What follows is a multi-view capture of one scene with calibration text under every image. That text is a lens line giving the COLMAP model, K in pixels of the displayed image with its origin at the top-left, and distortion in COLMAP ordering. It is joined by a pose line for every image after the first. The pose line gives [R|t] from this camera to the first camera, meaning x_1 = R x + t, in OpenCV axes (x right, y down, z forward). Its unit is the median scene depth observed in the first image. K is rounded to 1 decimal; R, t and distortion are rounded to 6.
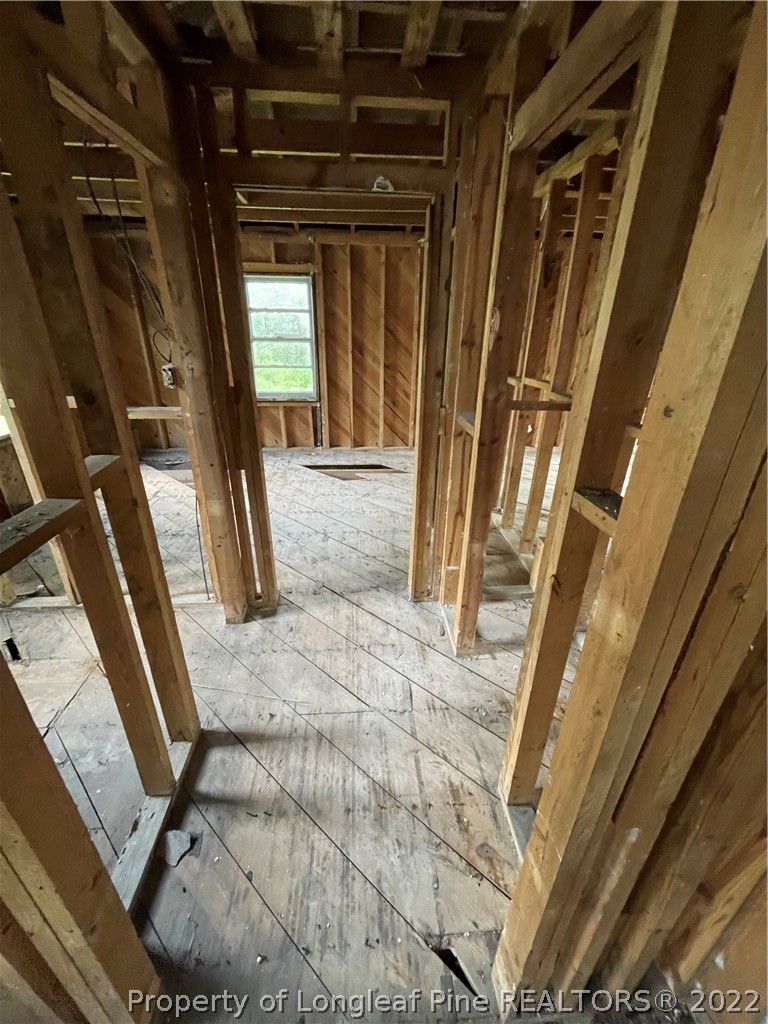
lens RADIAL K [[414.8, 0, 384.0], [0, 414.8, 512.0], [0, 0, 1]] dist [-0.001088, -0.000164]
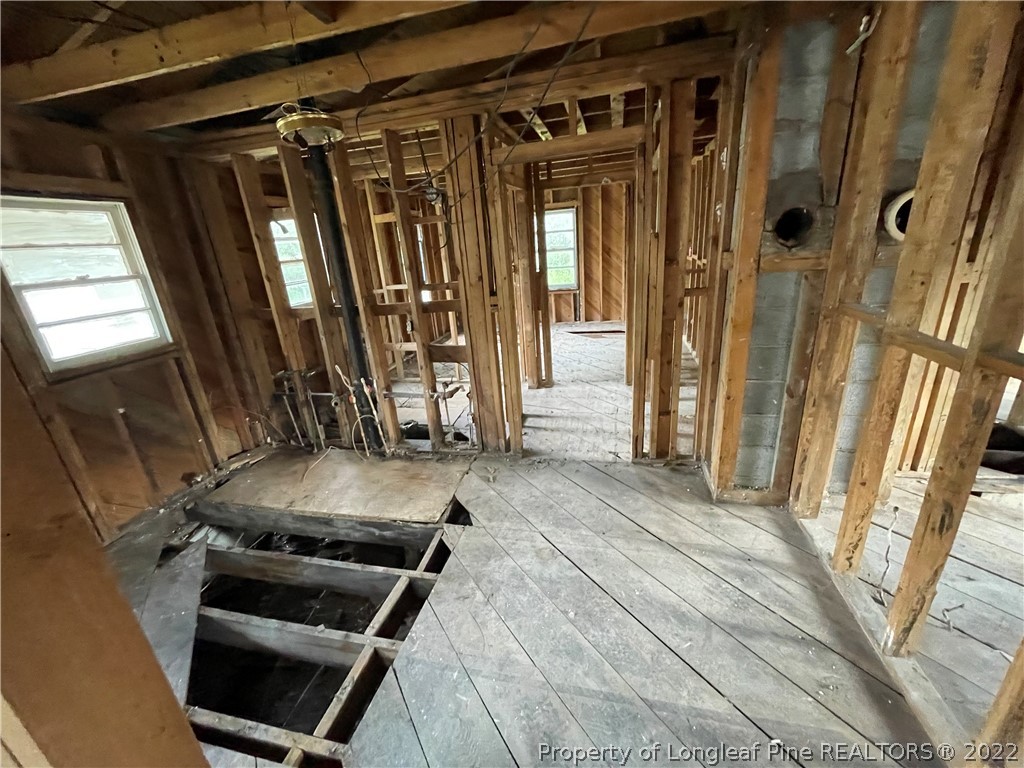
lens RADIAL K [[414.8, 0, 512.0], [0, 414.8, 384.0], [0, 0, 1]] dist [-0.001088, -0.000164]
pose [[0.951095, 0.014090, -0.308577, 0.080266], [-0.038340, 0.996619, -0.072662, 0.191071], [0.306510, 0.080940, 0.948420, -0.452937]]
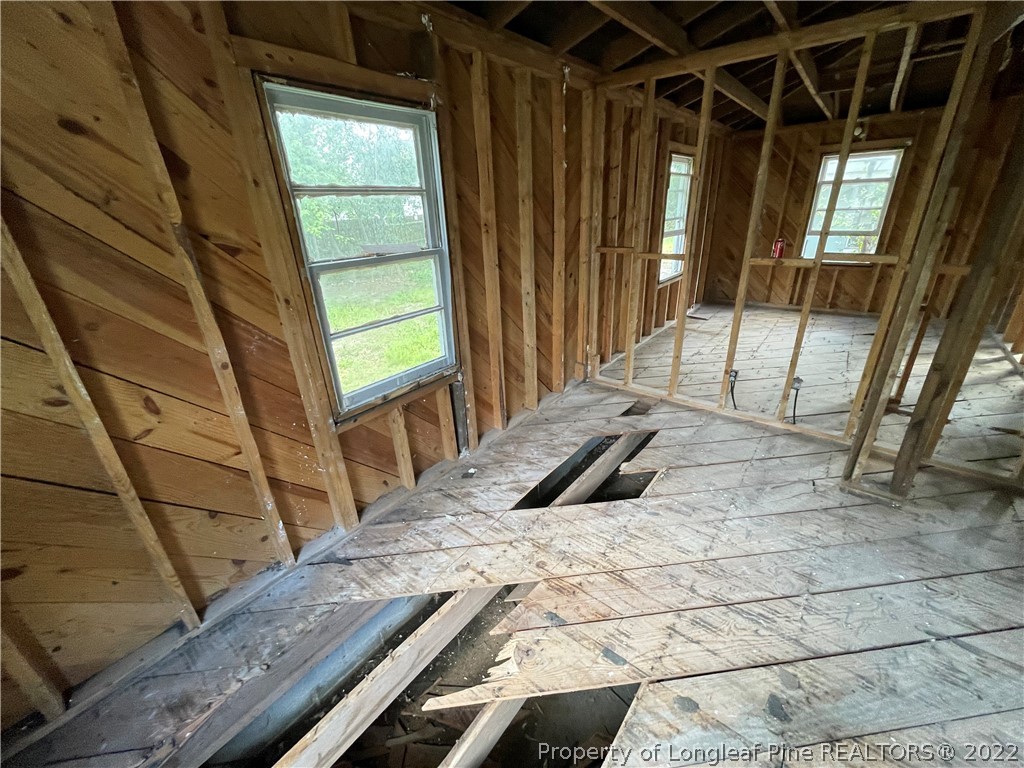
lens RADIAL K [[414.8, 0, 512.0], [0, 414.8, 384.0], [0, 0, 1]] dist [-0.001088, -0.000164]
pose [[0.675280, -0.329304, 0.659967, -0.480457], [0.345527, 0.931775, 0.111384, -0.306220], [-0.651620, 0.152821, 0.742992, 0.636117]]
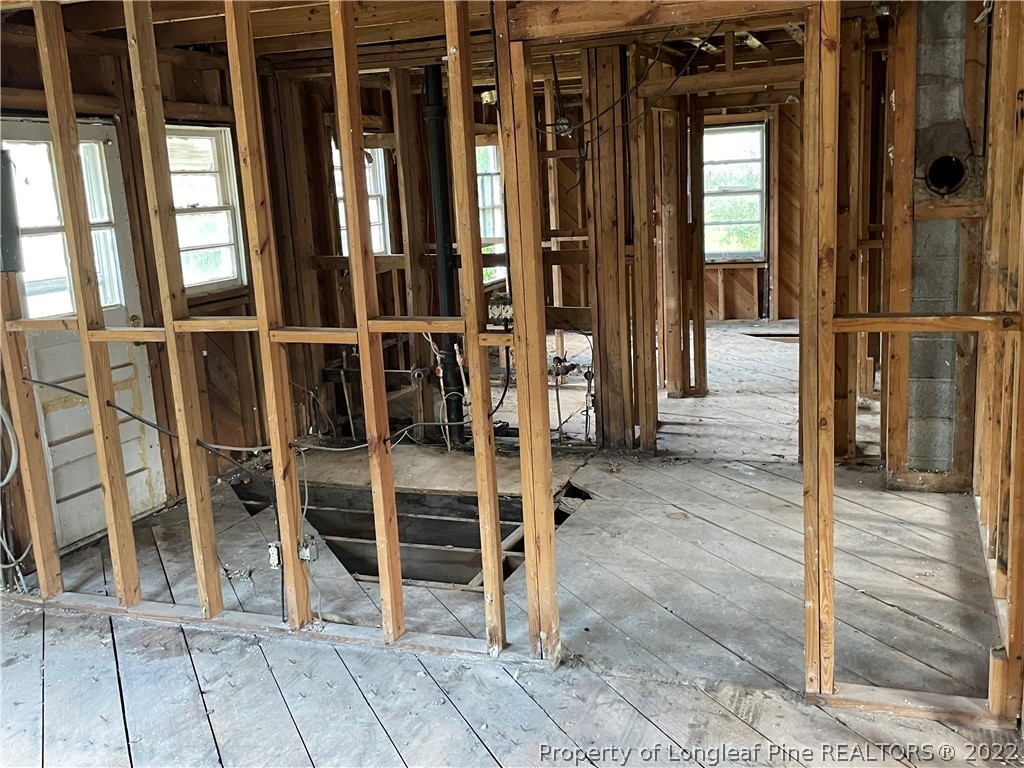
lens RADIAL K [[1015.5, 0, 520.3], [0, 1015.5, 379.5], [0, 0, 1]] dist [0.109530, -0.175854]
pose [[0.909734, 0.019668, -0.414725, 0.258470], [-0.108256, 0.975562, -0.191203, 0.426742], [0.400830, 0.218840, 0.889632, -1.005581]]
